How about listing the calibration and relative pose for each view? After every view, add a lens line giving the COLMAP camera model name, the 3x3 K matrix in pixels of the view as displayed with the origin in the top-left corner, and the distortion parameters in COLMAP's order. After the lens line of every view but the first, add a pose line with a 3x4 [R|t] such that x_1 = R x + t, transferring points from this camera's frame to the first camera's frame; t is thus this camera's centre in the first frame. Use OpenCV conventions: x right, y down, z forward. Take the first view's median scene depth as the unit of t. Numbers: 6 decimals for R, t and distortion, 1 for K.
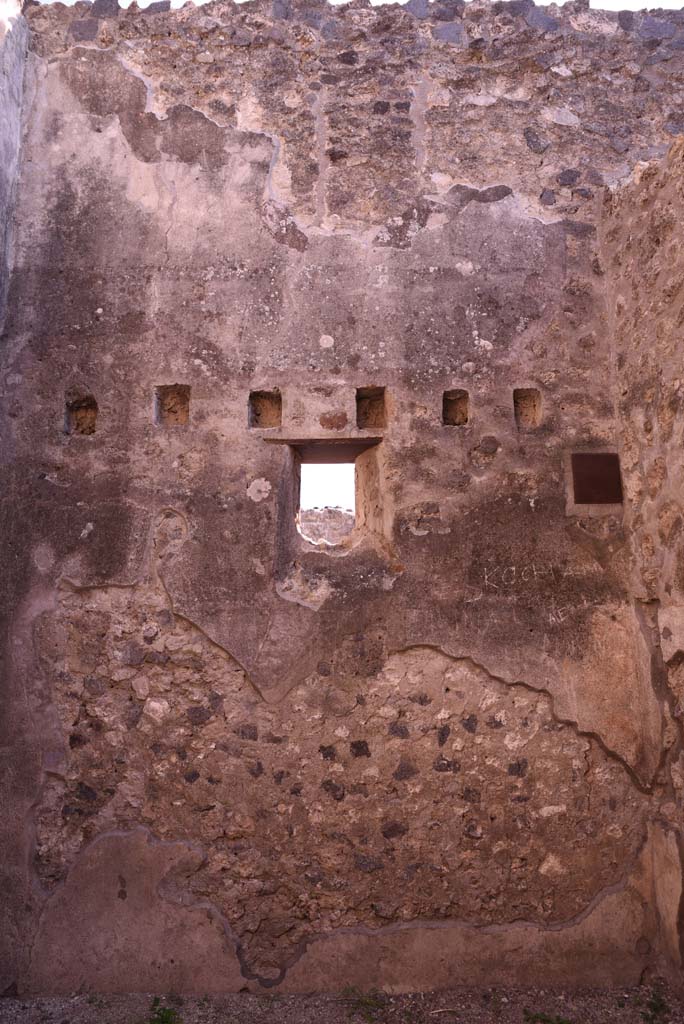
lens RADIAL K [[703.6, 0, 351.2], [0, 703.6, 515.9], [0, 0, 1]] dist [-0.132020, 0.093428]
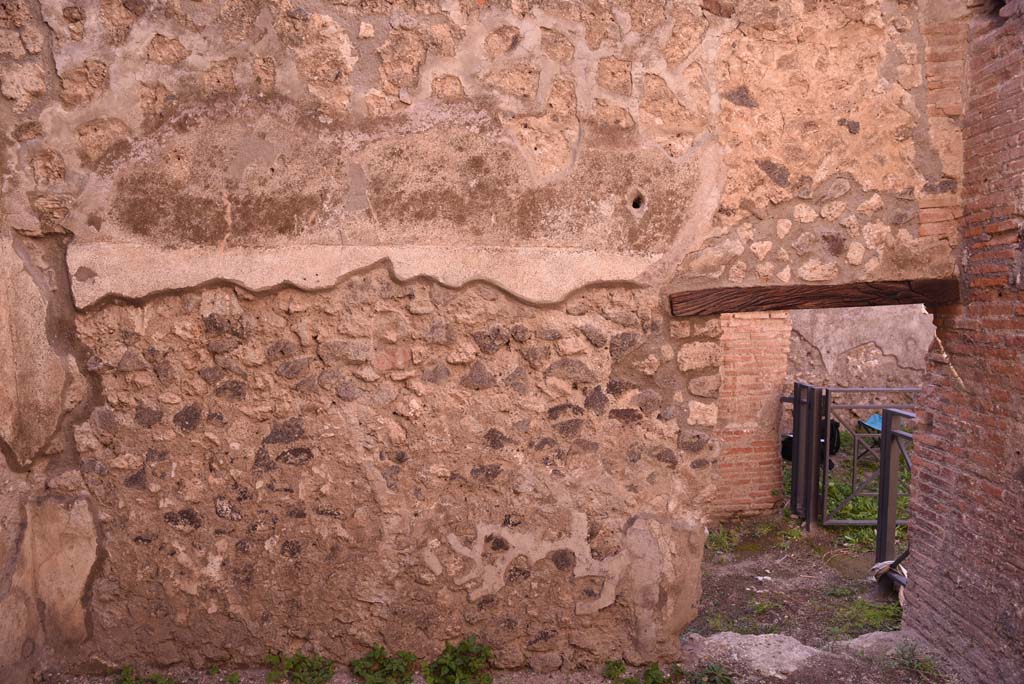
lens RADIAL K [[706.6, 0, 510.3], [0, 706.6, 348.5], [0, 0, 1]] dist [-0.130268, 0.096999]
pose [[0.018938, -0.061210, 0.997945, -0.342675], [-0.155421, 0.985811, 0.063415, 0.116409], [-0.987667, -0.156302, 0.009156, 0.422477]]
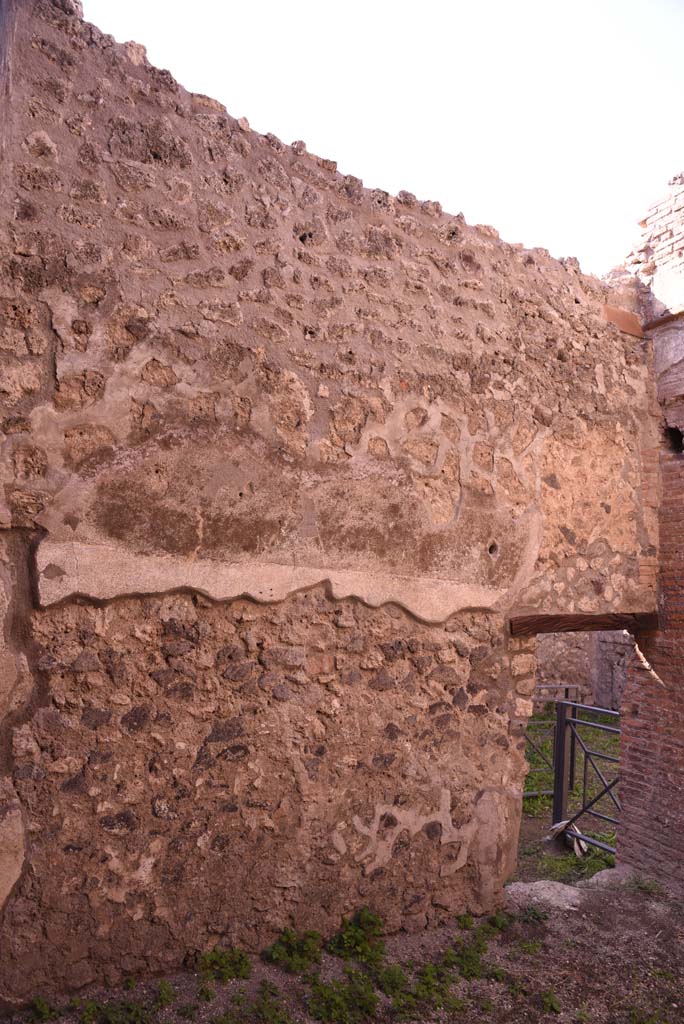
lens RADIAL K [[706.6, 0, 353.8], [0, 706.6, 512.1], [0, 0, 1]] dist [-0.130268, 0.096999]
pose [[-0.422901, 0.090841, 0.901611, -0.428324], [-0.197949, 0.961673, -0.189740, 0.173205], [-0.884291, -0.258714, -0.388711, 0.939292]]
